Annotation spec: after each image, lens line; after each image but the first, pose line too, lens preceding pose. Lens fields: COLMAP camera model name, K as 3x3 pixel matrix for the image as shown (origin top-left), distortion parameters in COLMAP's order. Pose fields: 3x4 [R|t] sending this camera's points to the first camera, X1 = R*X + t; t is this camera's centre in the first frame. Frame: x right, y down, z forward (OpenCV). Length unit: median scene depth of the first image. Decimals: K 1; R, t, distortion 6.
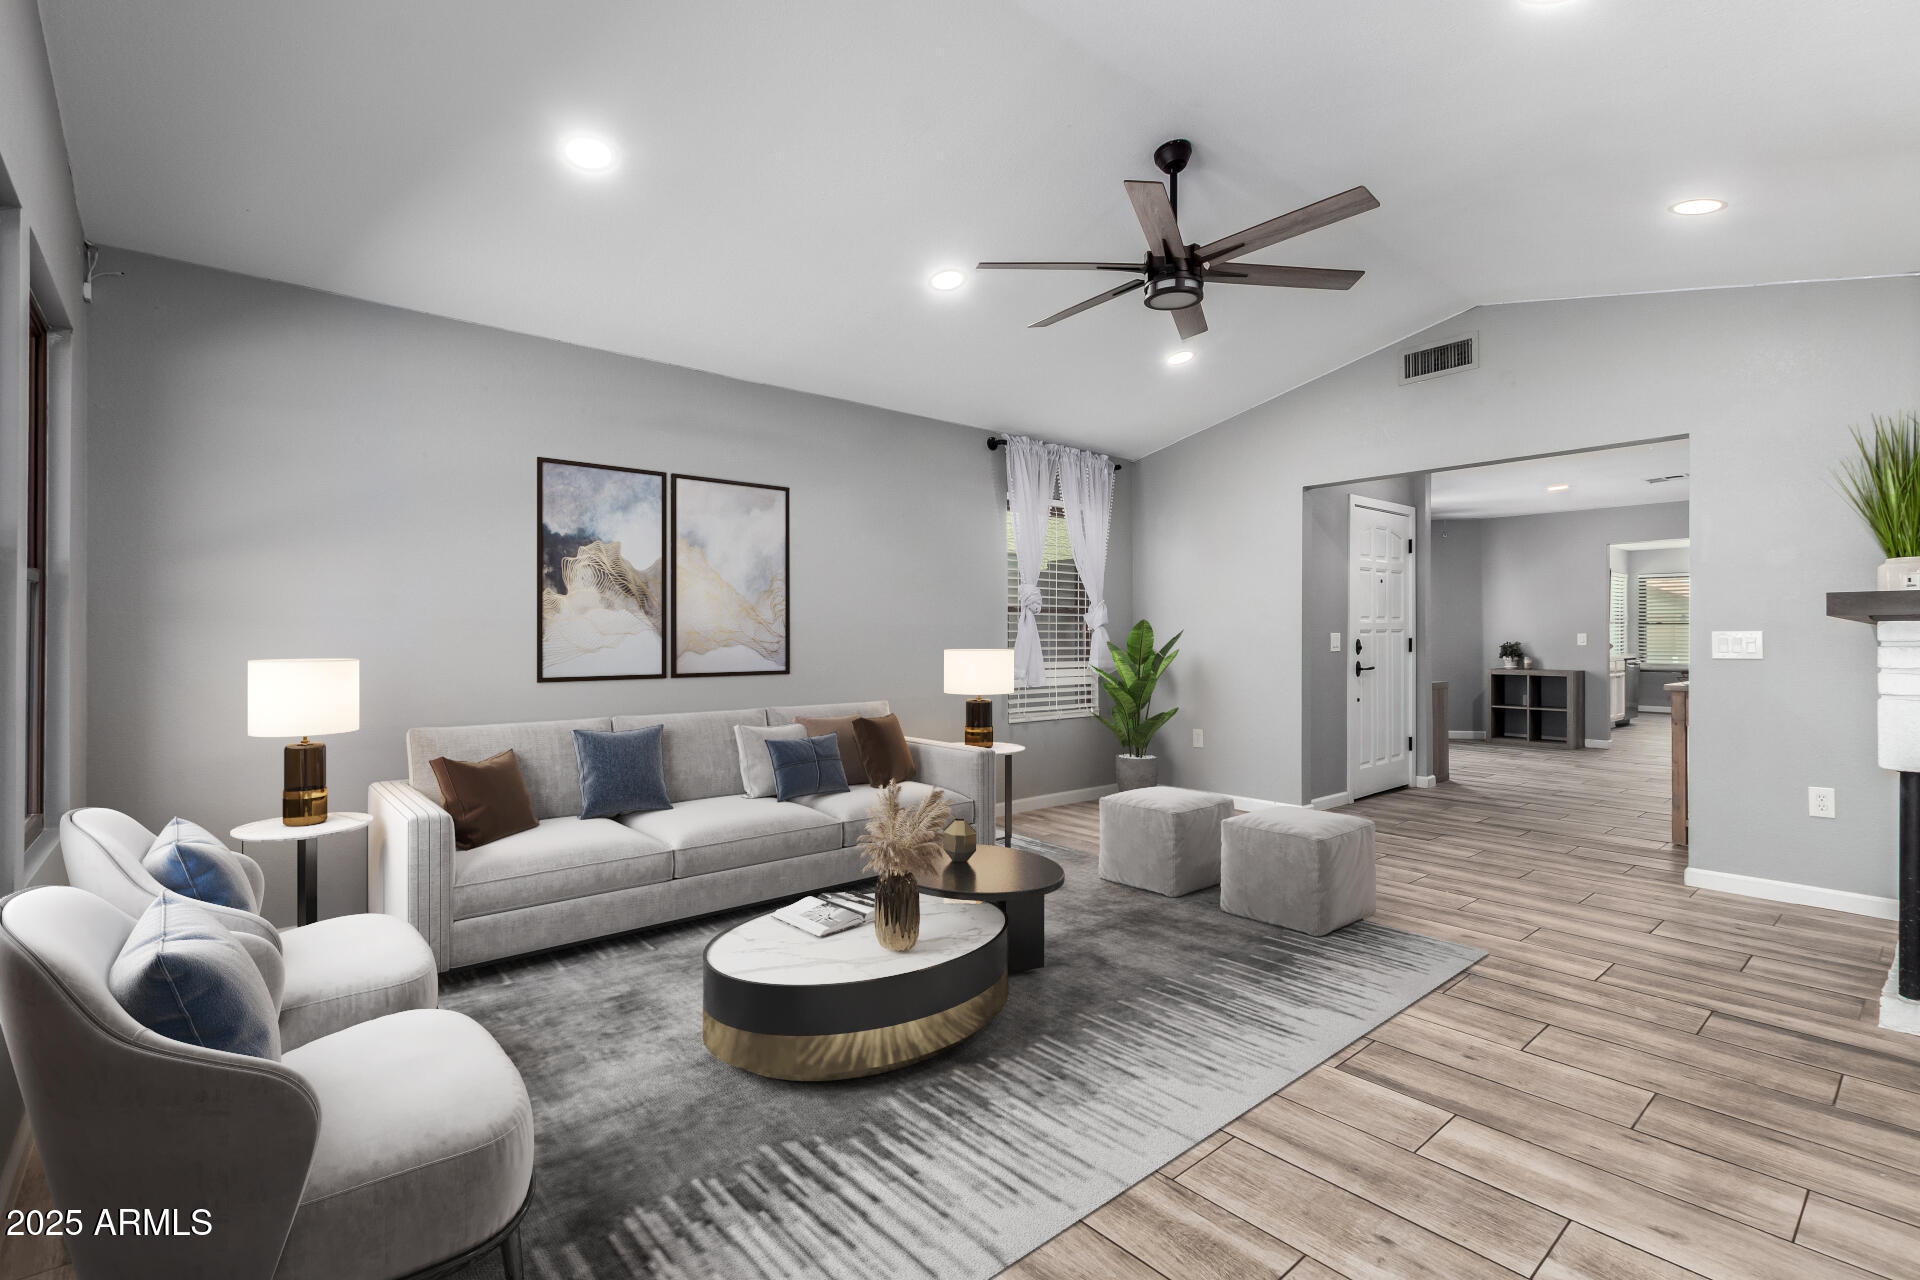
lens RADIAL K [[893.0, 0, 954.9], [0, 893.0, 640.2], [0, 0, 1]] dist [0.001434, -0.000572]
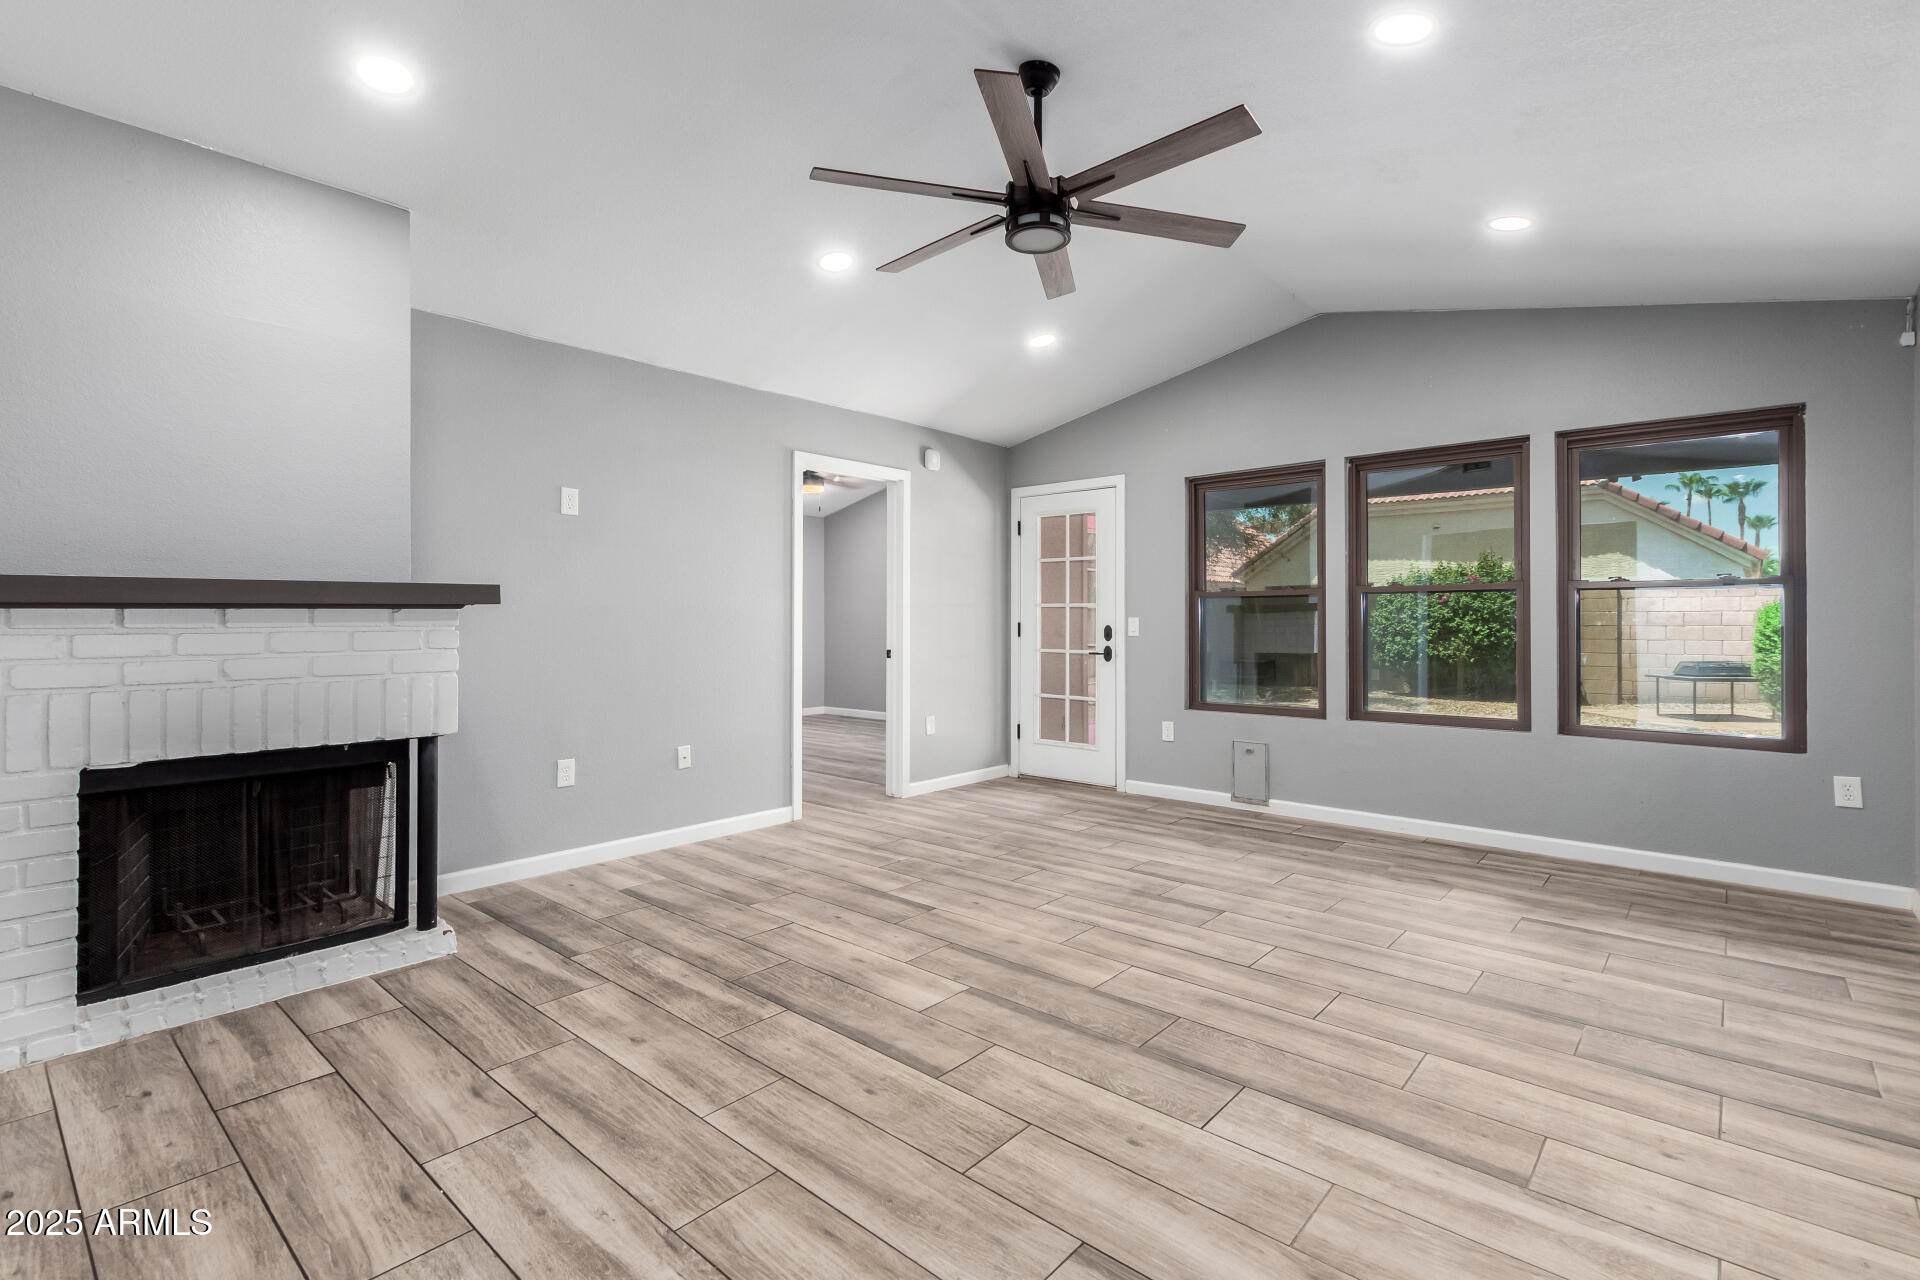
lens RADIAL K [[910.9, 0, 958.8], [0, 910.9, 576.0], [0, 0, 1]] dist [0.005354, -0.000235]
pose [[-0.990699, -0.008630, -0.135799, 0.555094], [-0.003841, 0.999363, -0.035489, -0.024995], [0.136019, -0.034638, -0.990101, 2.350276]]
